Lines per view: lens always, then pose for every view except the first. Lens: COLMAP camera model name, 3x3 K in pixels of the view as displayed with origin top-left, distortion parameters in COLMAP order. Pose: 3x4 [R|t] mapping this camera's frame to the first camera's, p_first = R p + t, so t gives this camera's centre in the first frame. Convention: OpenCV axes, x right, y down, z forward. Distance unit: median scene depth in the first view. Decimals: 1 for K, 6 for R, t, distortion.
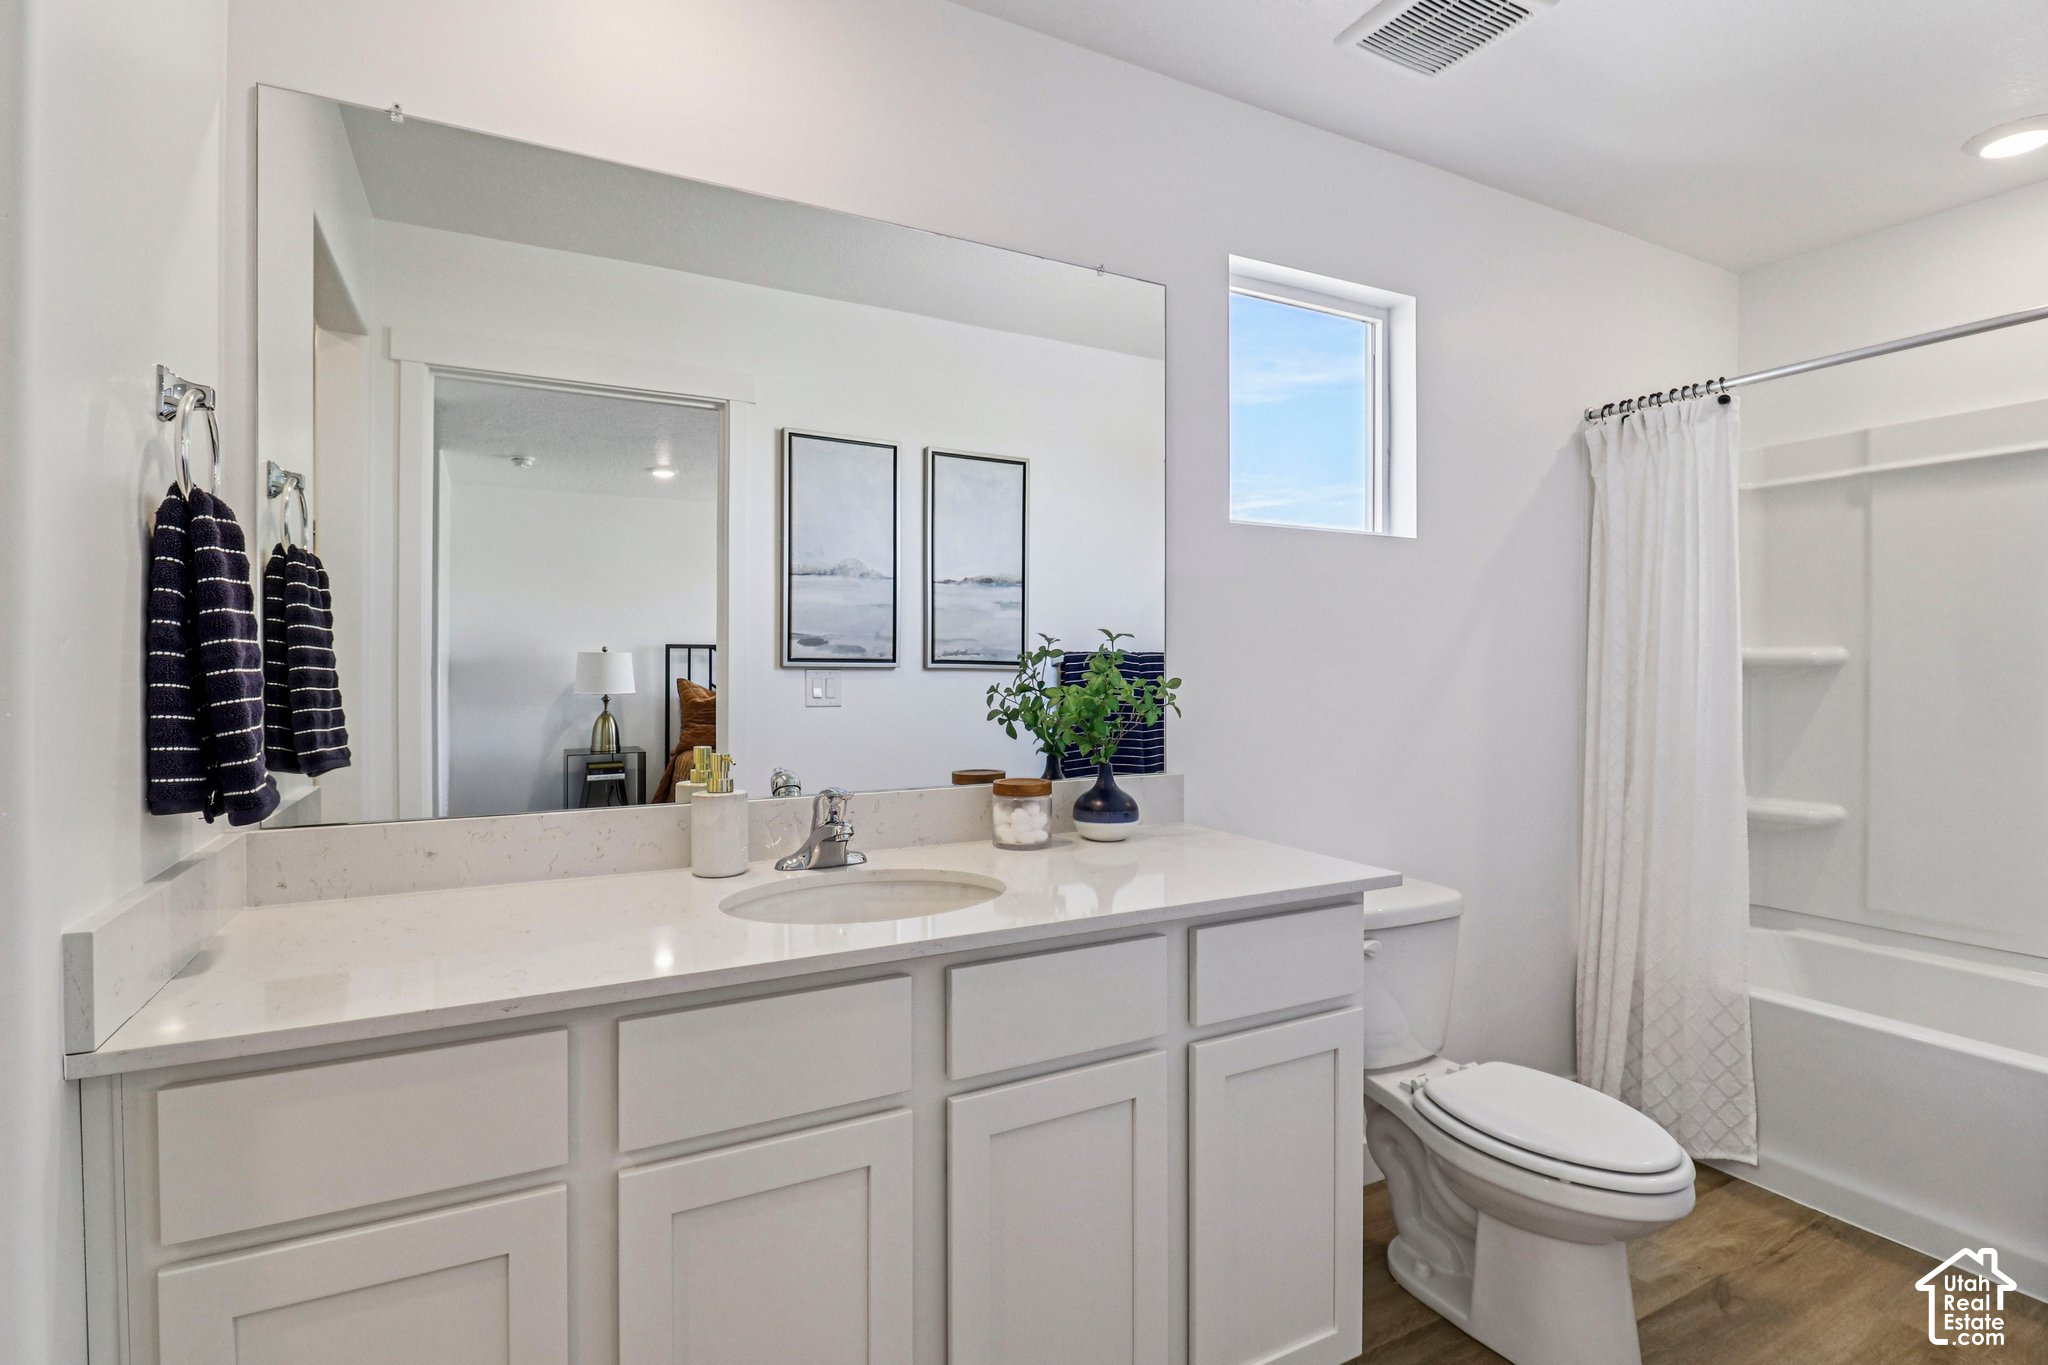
lens RADIAL K [[947.8, 0, 993.5], [0, 947.8, 673.0], [0, 0, 1]] dist [0.002621, -0.000307]
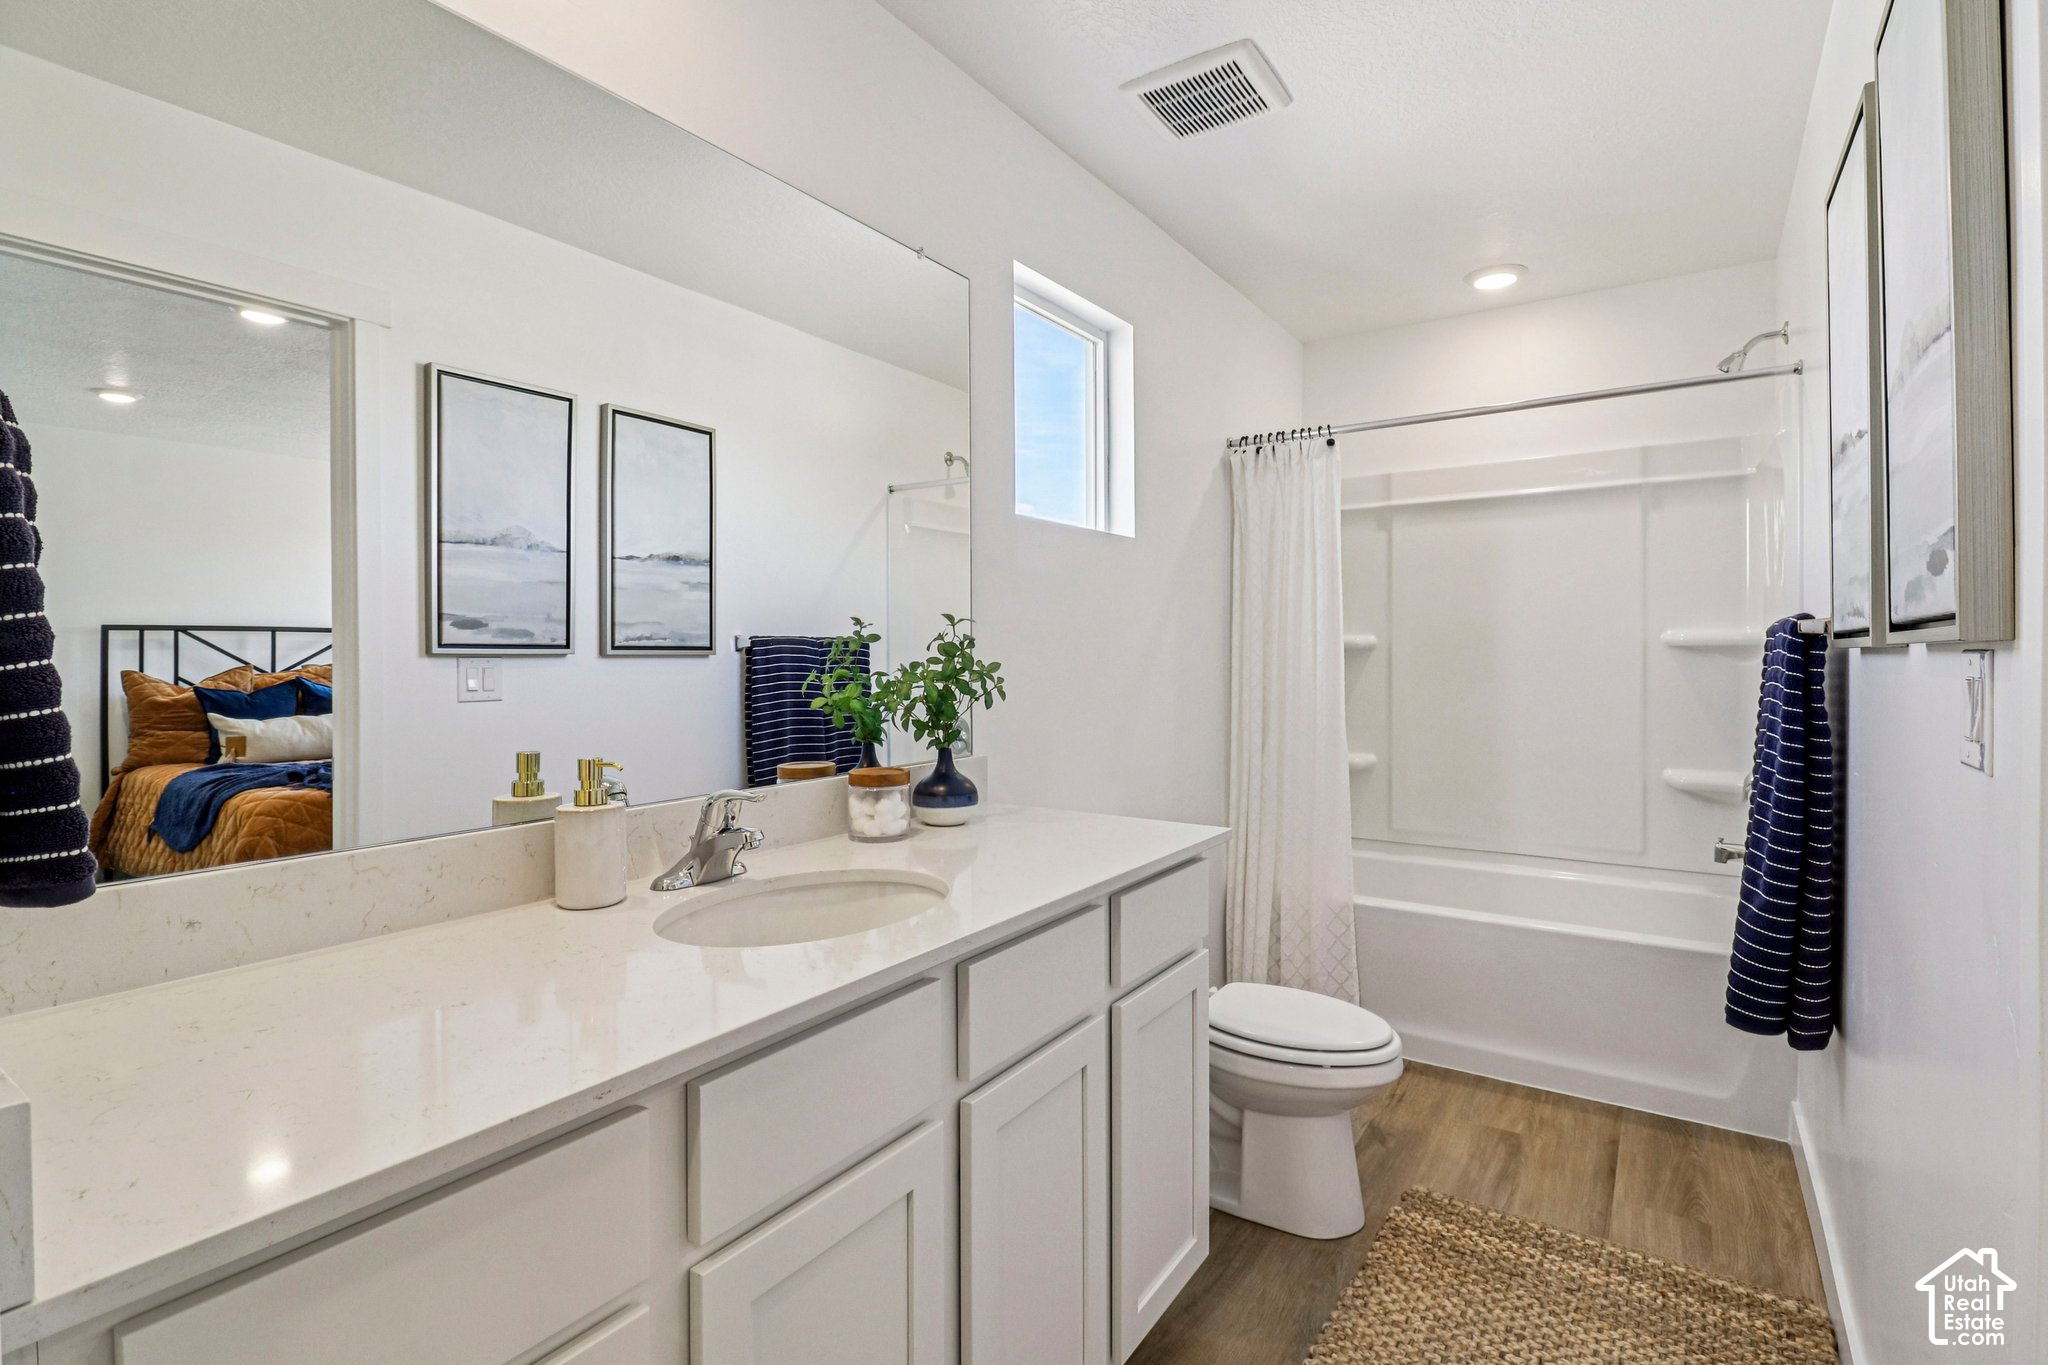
lens RADIAL K [[953.9, 0, 977.6], [0, 953.9, 659.0], [0, 0, 1]] dist [0.000267, -0.000184]
pose [[0.889150, -0.007412, 0.457557, -0.227295], [0.007352, 0.999971, 0.001912, -0.000503], [-0.457558, 0.001664, 0.889178, 0.064135]]
